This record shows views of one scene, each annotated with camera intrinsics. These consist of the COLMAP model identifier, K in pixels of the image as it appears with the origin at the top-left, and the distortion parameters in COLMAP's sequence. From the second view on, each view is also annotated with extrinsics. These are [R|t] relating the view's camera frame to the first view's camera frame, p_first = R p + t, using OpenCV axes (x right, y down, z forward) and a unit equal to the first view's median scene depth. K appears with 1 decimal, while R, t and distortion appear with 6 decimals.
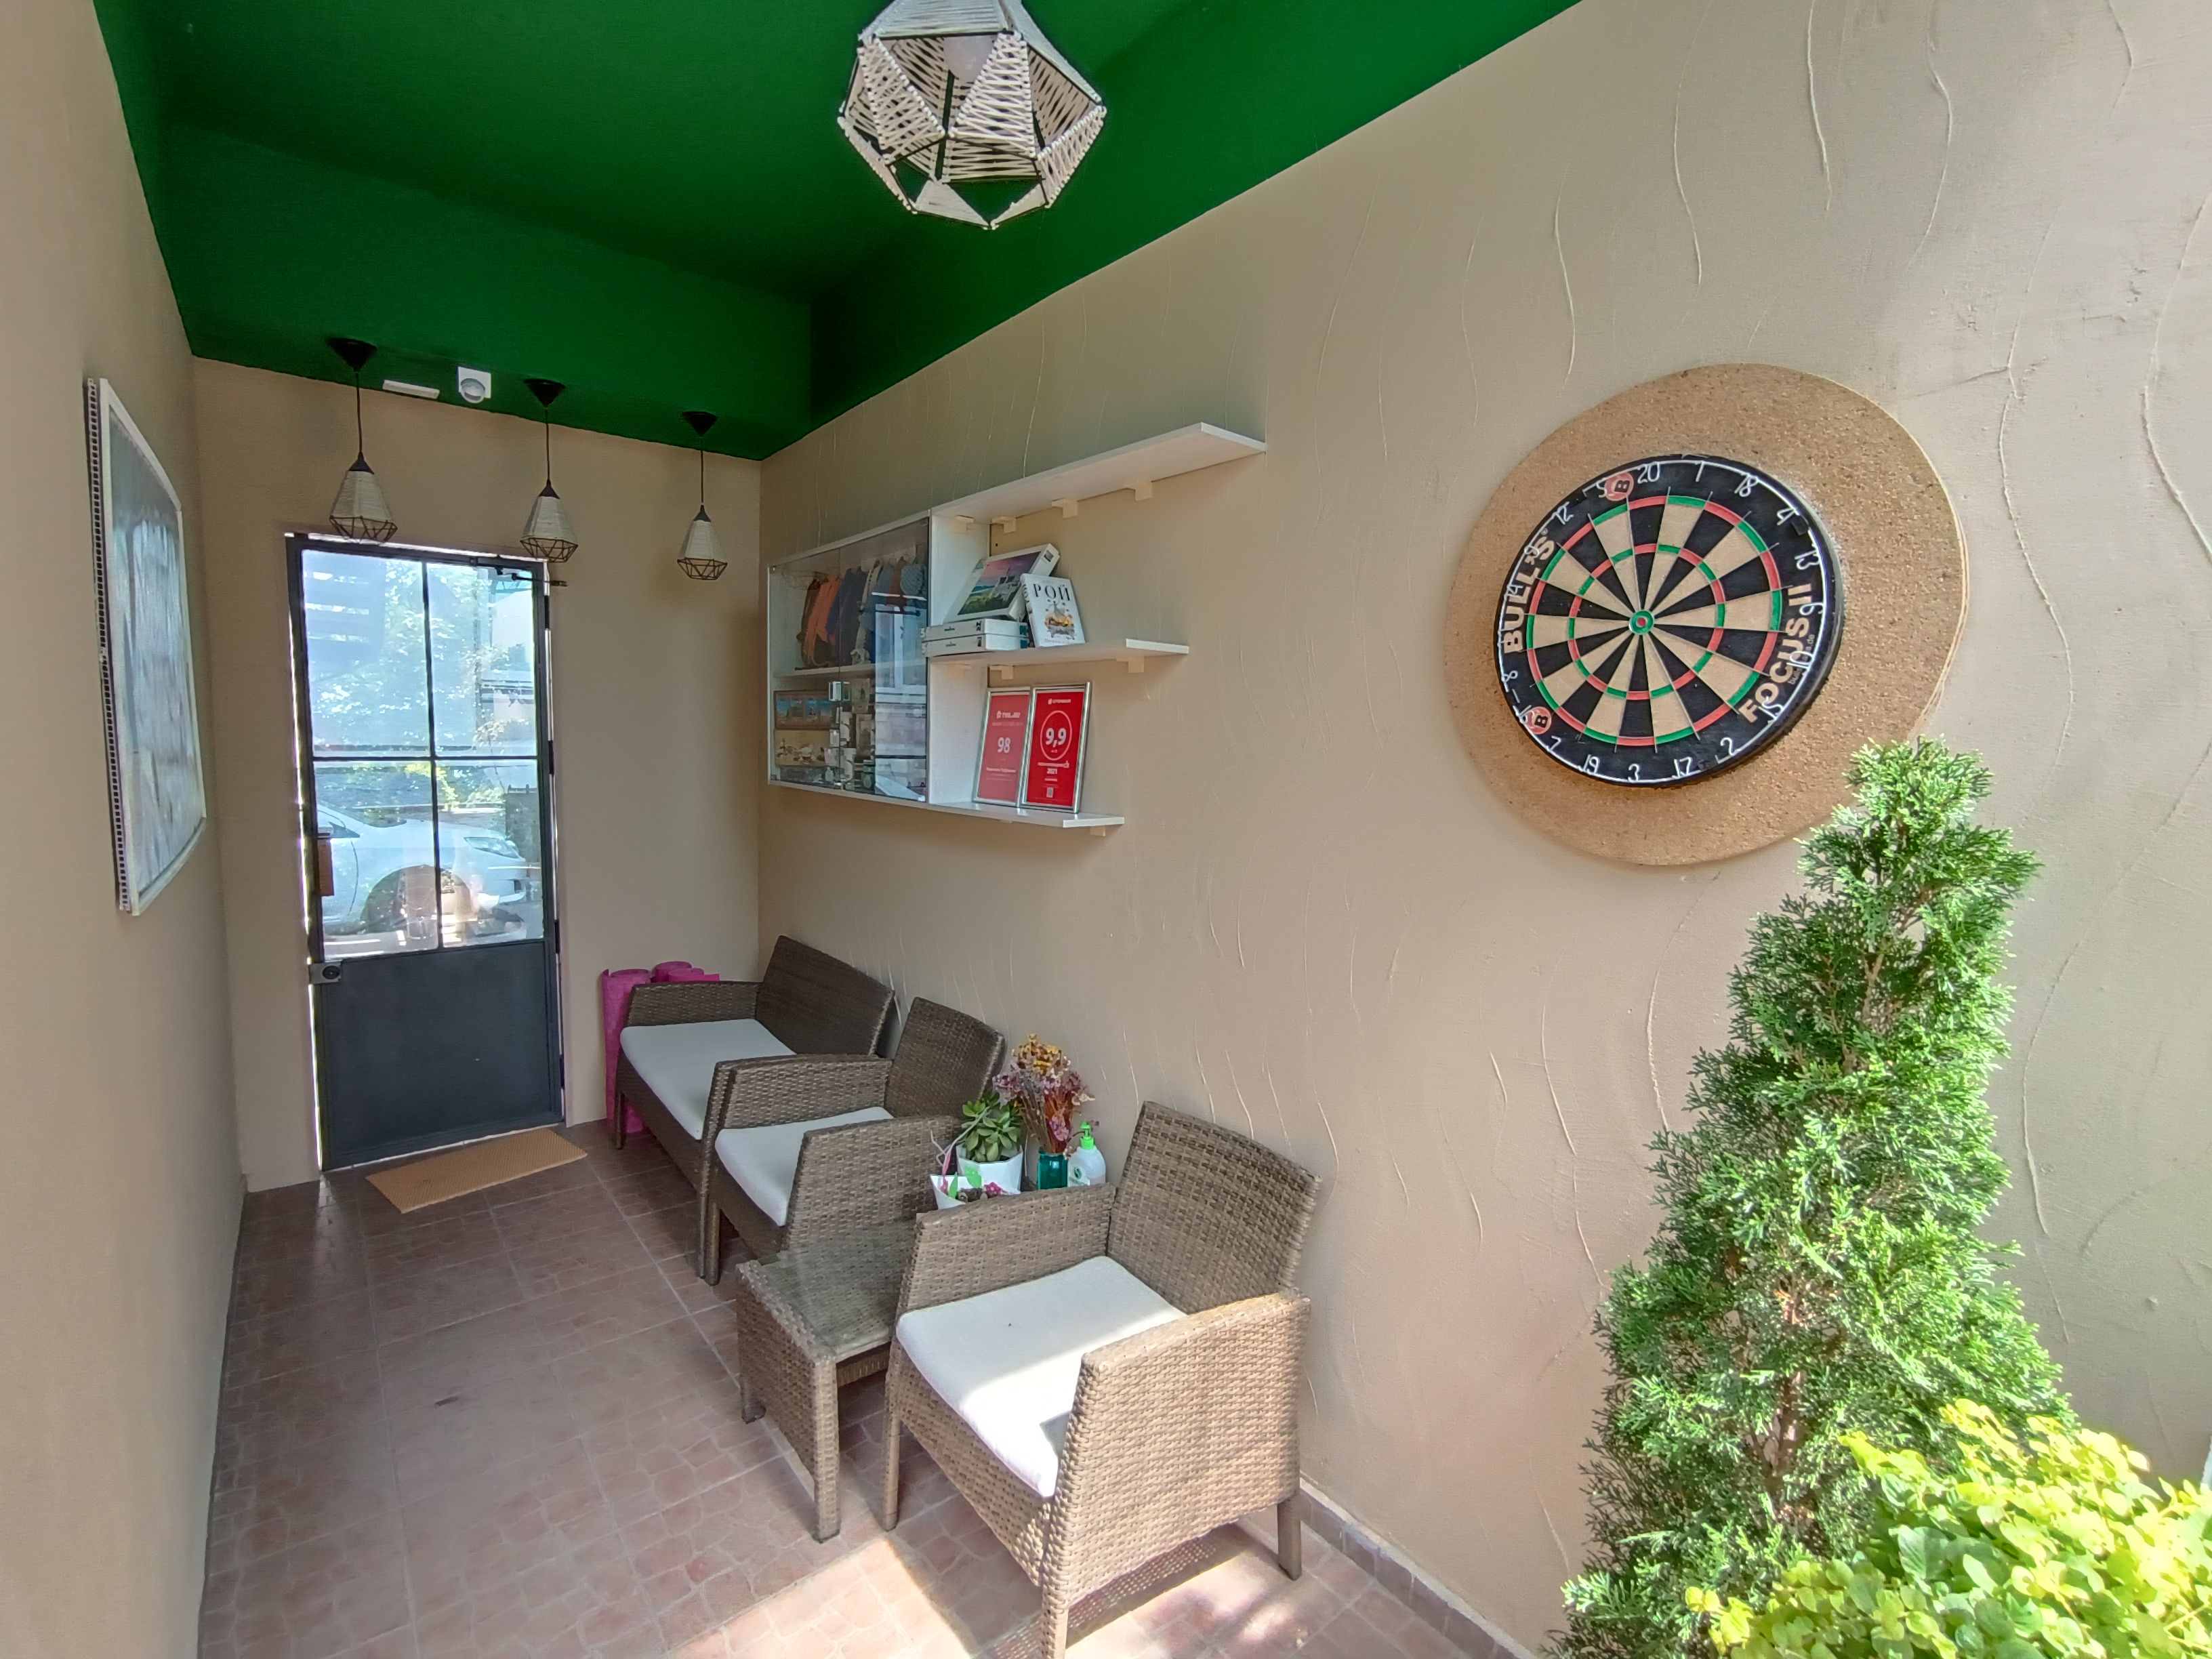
lens RADIAL K [[1014.8, 0, 1119.3], [0, 1014.8, 830.5], [0, 0, 1]] dist [-0.019761, 0.009334]
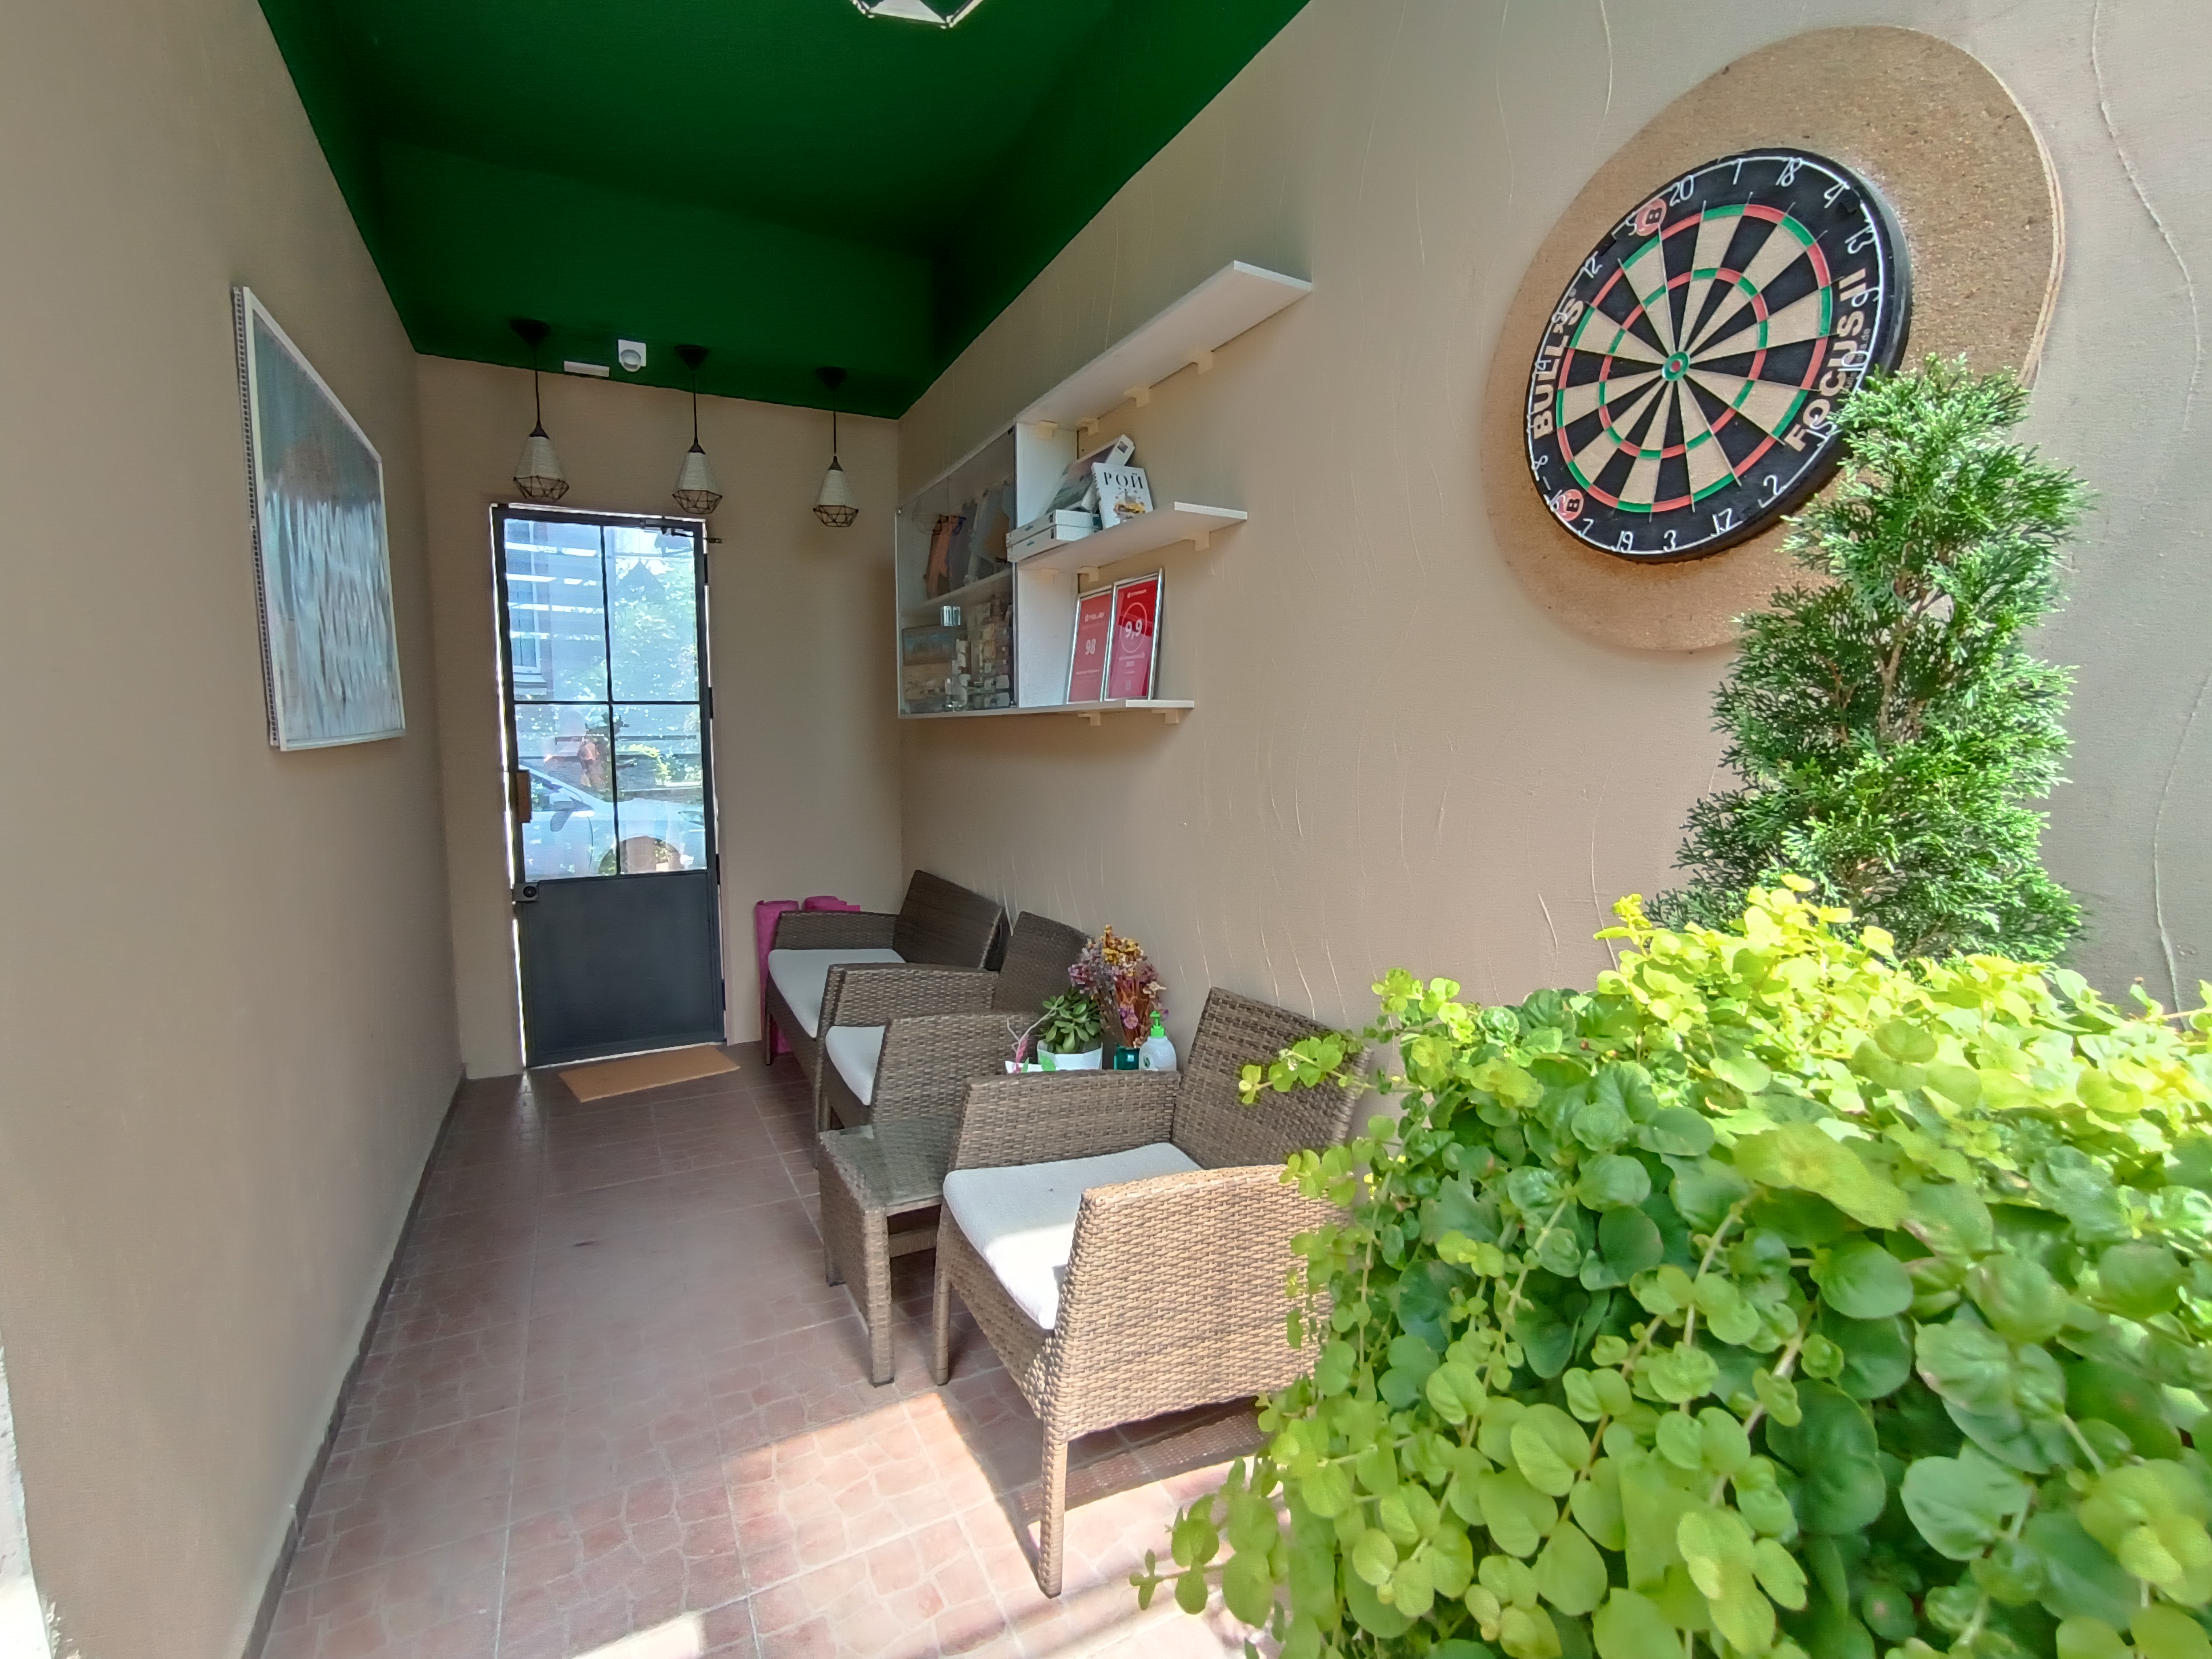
lens RADIAL K [[1014.8, 0, 1099.9], [0, 1014.8, 821.4], [0, 0, 1]] dist [-0.019761, 0.009334]
pose [[0.979044, -0.008113, -0.203486, 0.127414], [0.007758, 0.999967, -0.002542, 0.116618], [0.203500, 0.000911, 0.979074, 0.029787]]
